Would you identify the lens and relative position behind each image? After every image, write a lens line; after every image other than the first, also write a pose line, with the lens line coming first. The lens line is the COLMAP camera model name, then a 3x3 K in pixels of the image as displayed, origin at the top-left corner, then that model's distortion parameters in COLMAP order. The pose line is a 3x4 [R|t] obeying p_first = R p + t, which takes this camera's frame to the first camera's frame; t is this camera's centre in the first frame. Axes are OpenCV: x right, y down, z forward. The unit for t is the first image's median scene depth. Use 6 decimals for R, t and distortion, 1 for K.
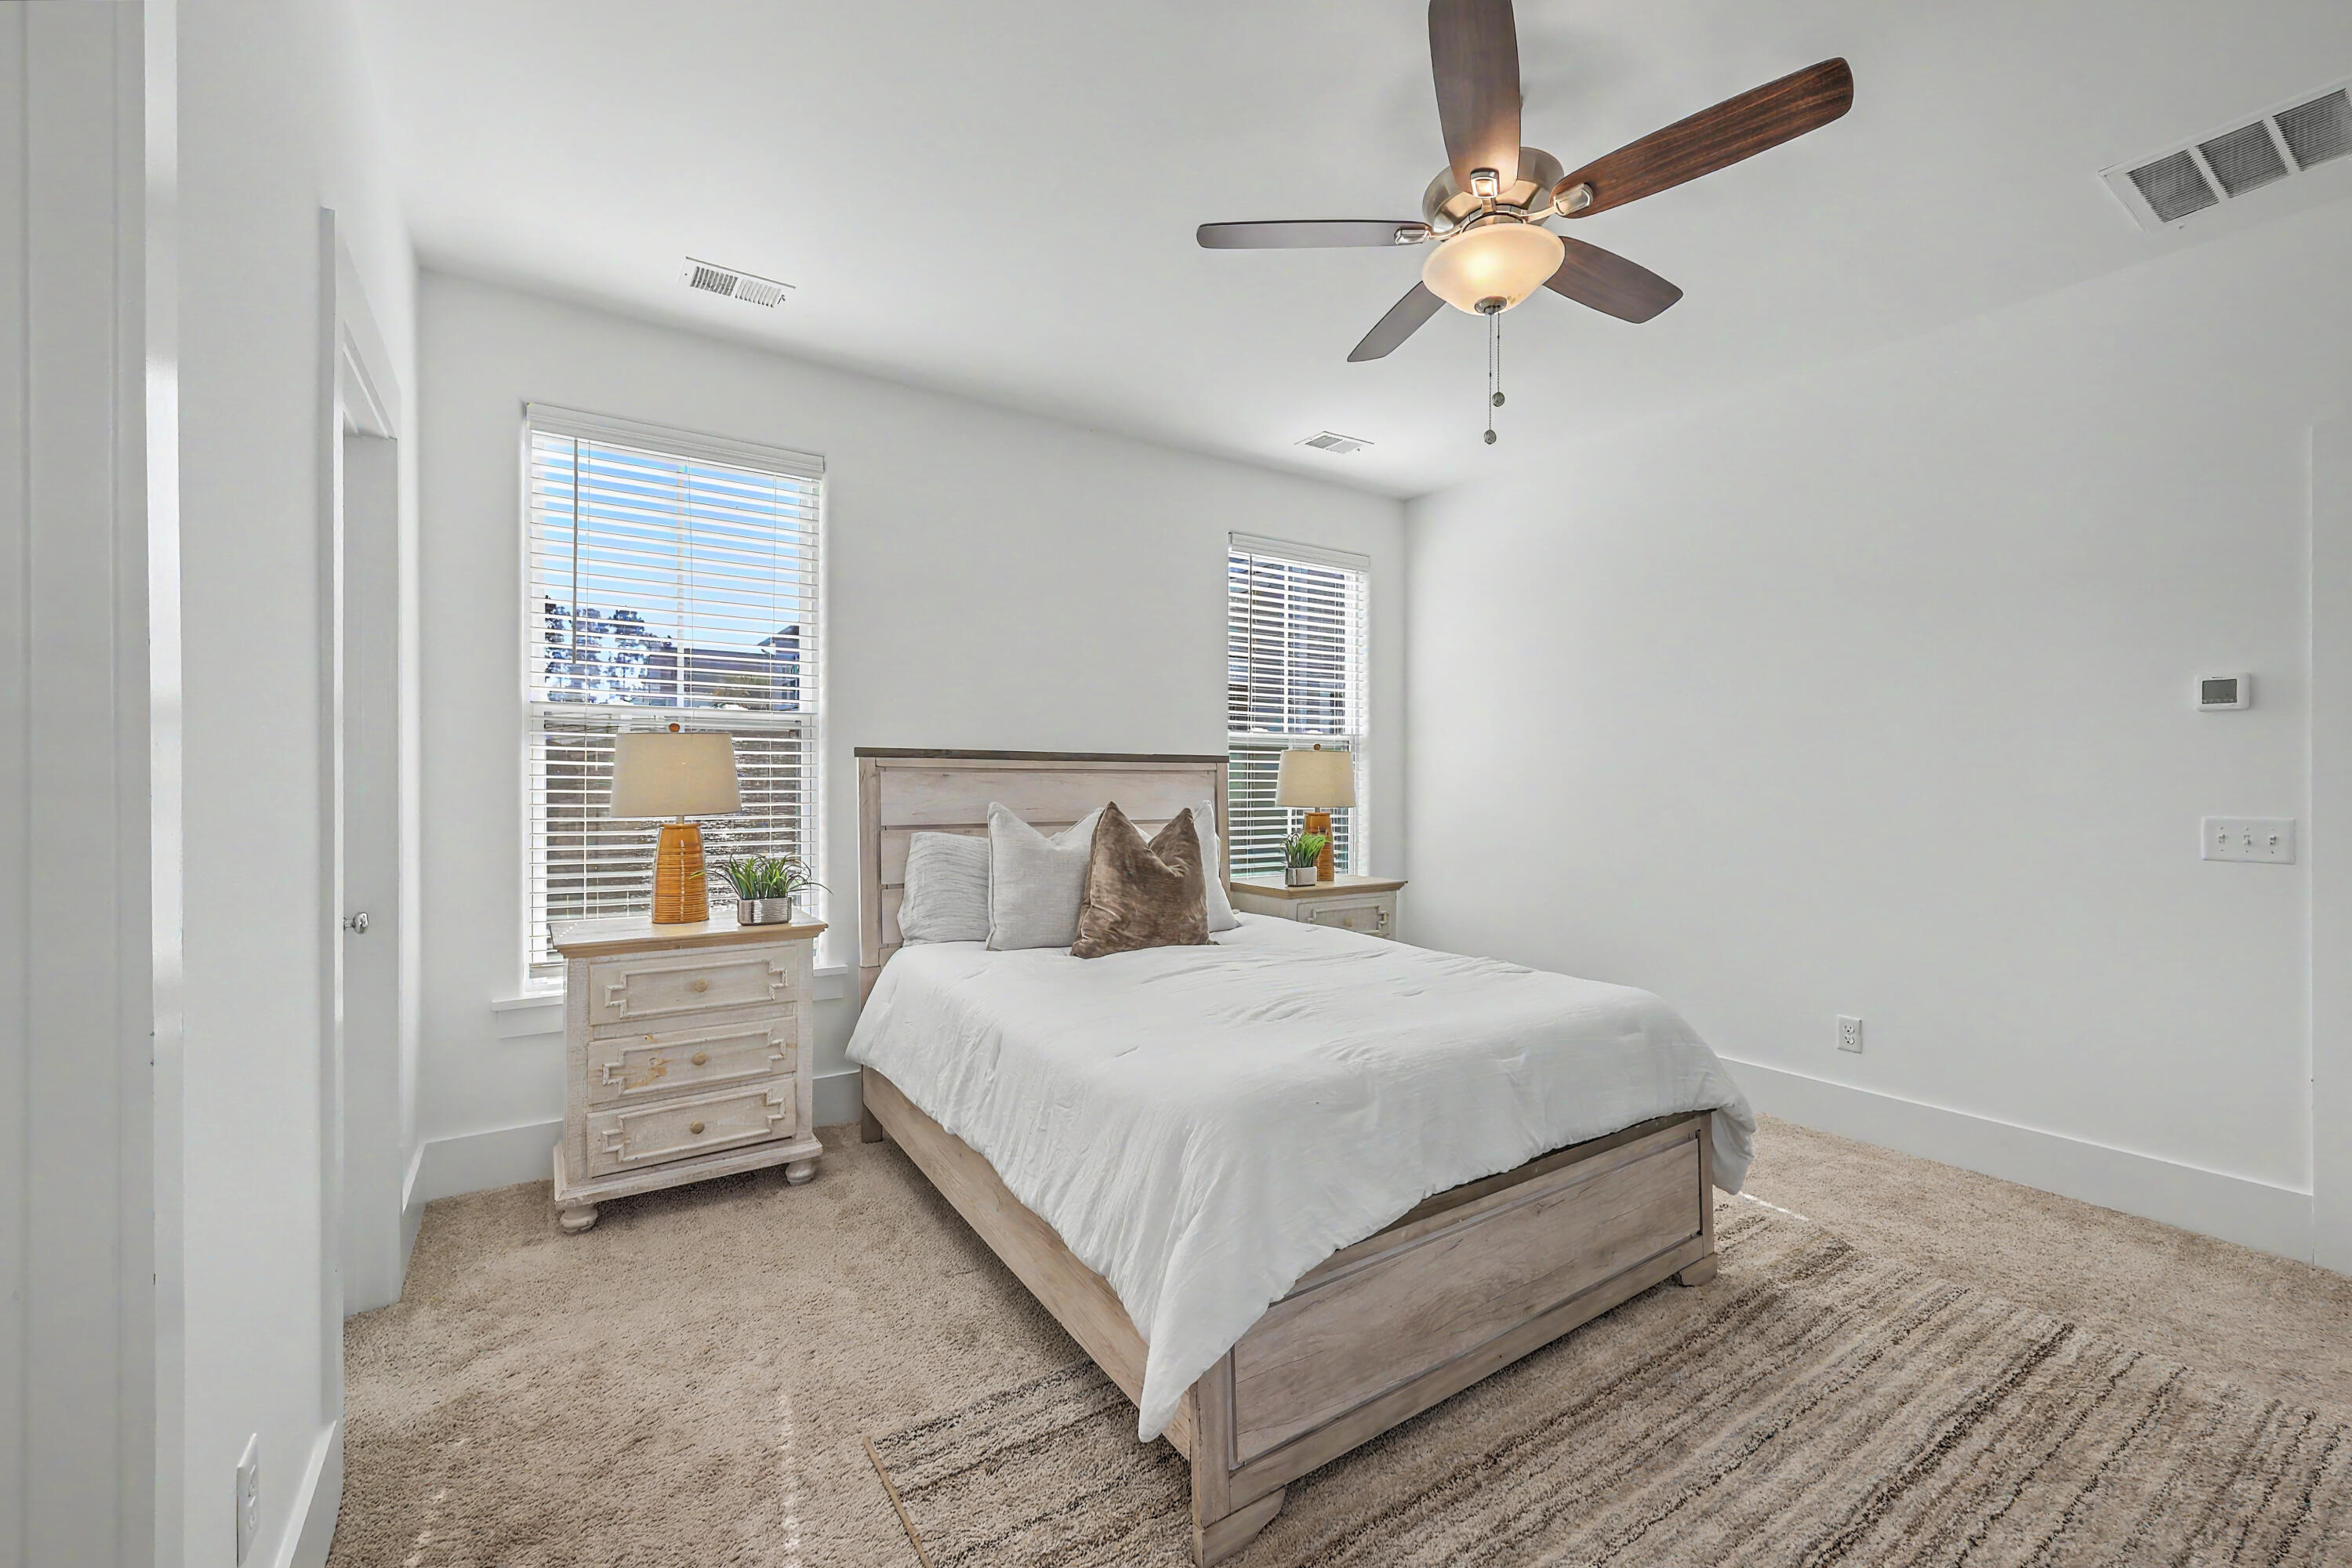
lens RADIAL K [[946.8, 0, 1181.4], [0, 946.8, 785.7], [0, 0, 1]] dist [-0.000752, 0.000049]
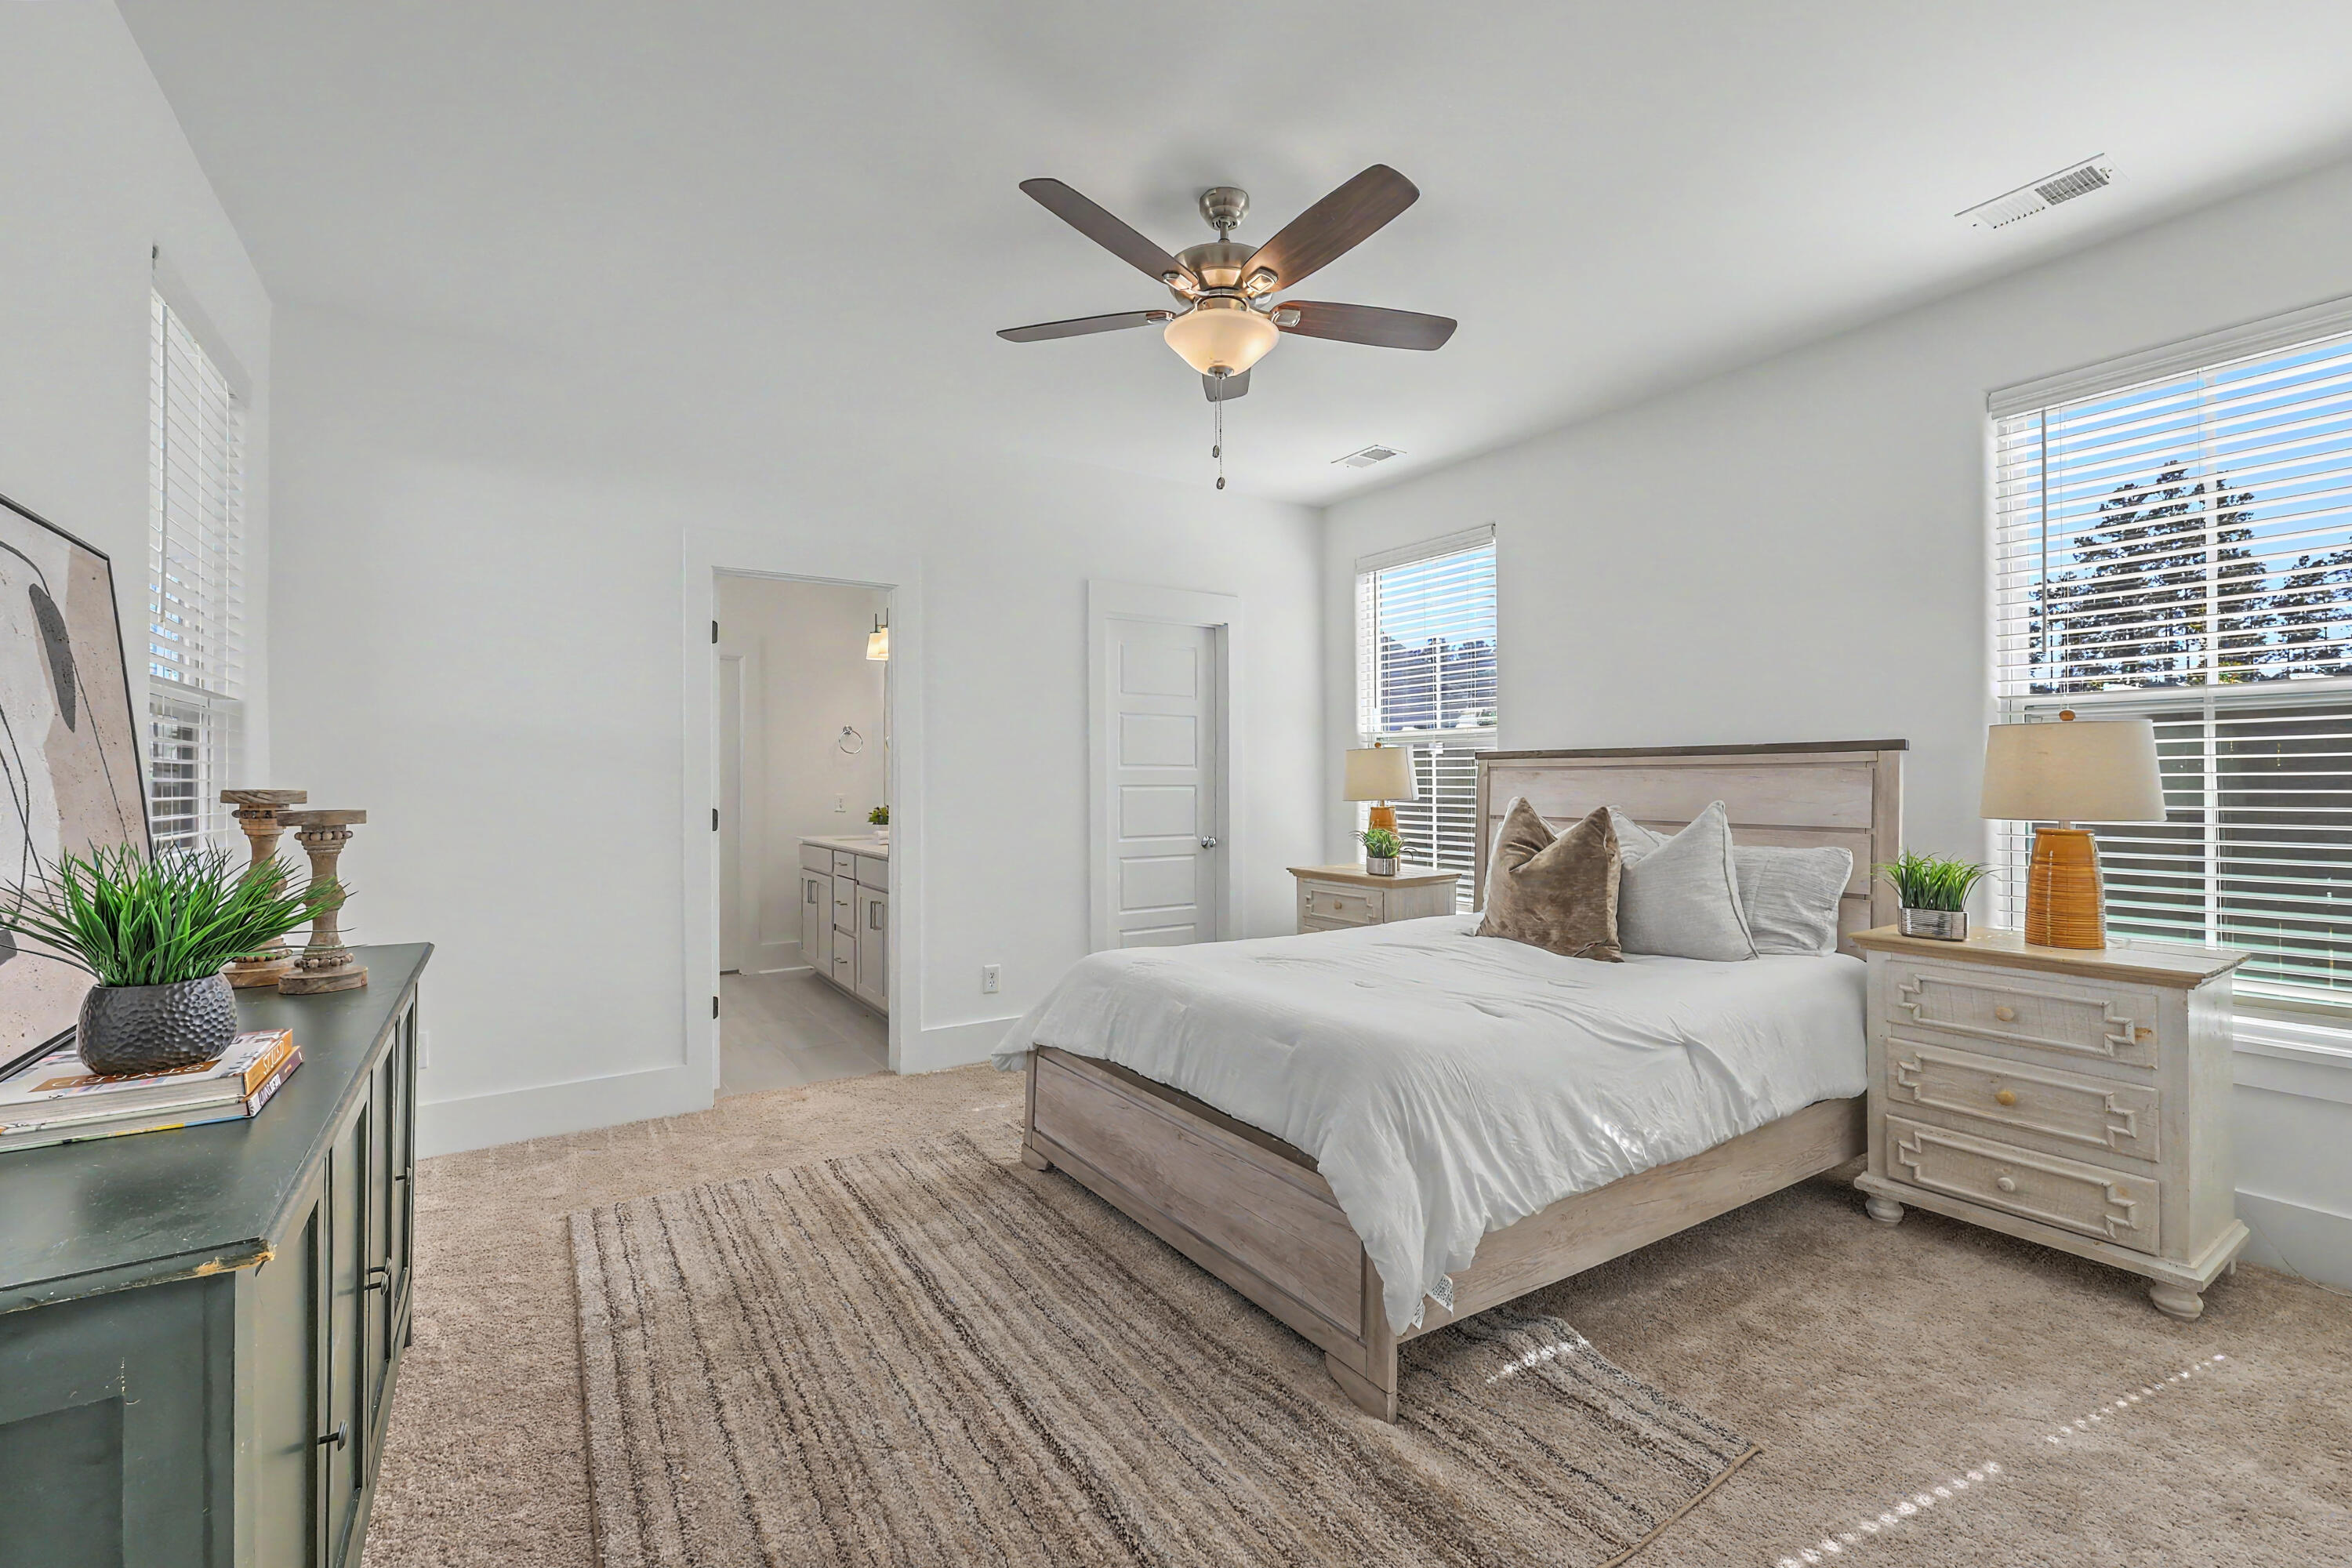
lens RADIAL K [[957.8, 0, 1176.0], [0, 957.8, 784.0], [0, 0, 1]] dist [-0.030961, -0.000092]
pose [[0.009579, 0.000204, -0.999954, 0.926437], [-0.002579, 0.999997, 0.000179, 0.002830], [0.999951, 0.002578, 0.009579, 0.577202]]
